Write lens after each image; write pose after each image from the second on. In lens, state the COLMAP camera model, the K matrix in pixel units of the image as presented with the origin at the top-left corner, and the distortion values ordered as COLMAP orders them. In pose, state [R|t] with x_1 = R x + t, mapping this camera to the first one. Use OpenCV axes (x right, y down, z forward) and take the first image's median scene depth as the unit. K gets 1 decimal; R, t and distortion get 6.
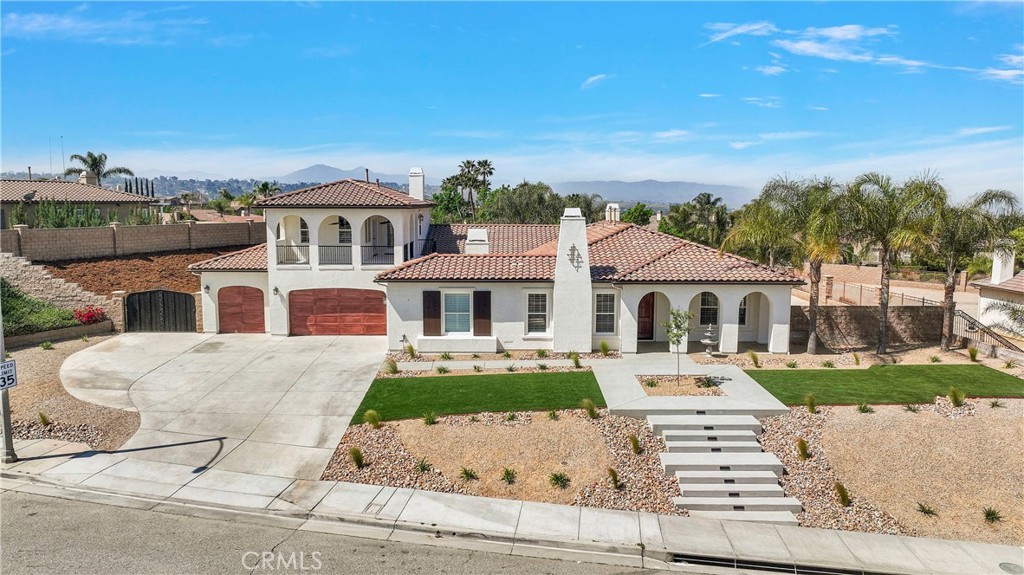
lens RADIAL K [[714.7, 0, 512.0], [0, 714.7, 287.5], [0, 0, 1]] dist [0.011595, -0.000741]
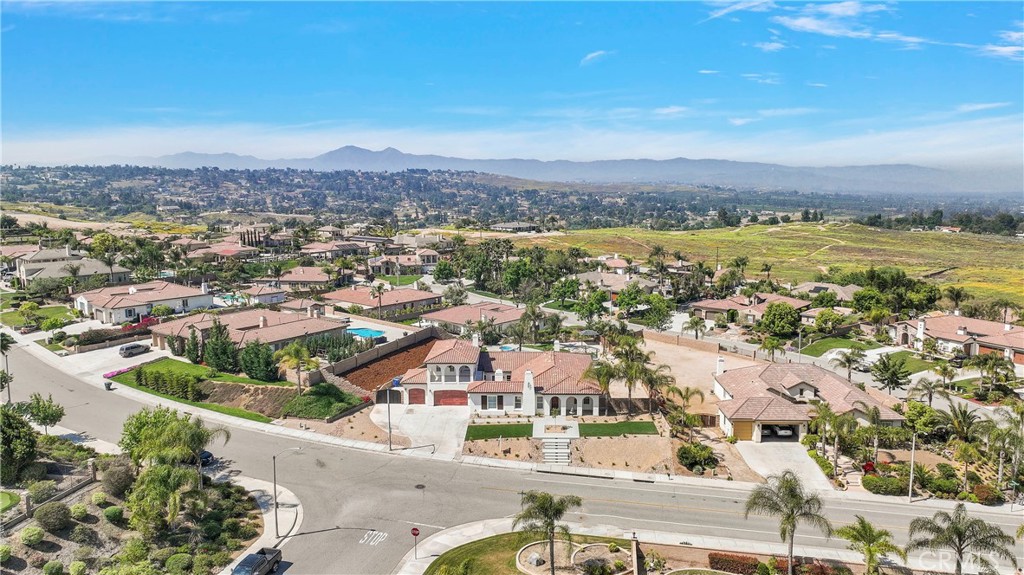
lens RADIAL K [[714.7, 0, 512.0], [0, 714.7, 287.5], [0, 0, 1]] dist [0.011595, -0.000741]
pose [[0.999160, -0.003026, -0.040871, 0.139451], [0.004200, 0.999580, 0.028664, -0.558539], [0.040767, -0.028812, 0.998753, -2.111248]]
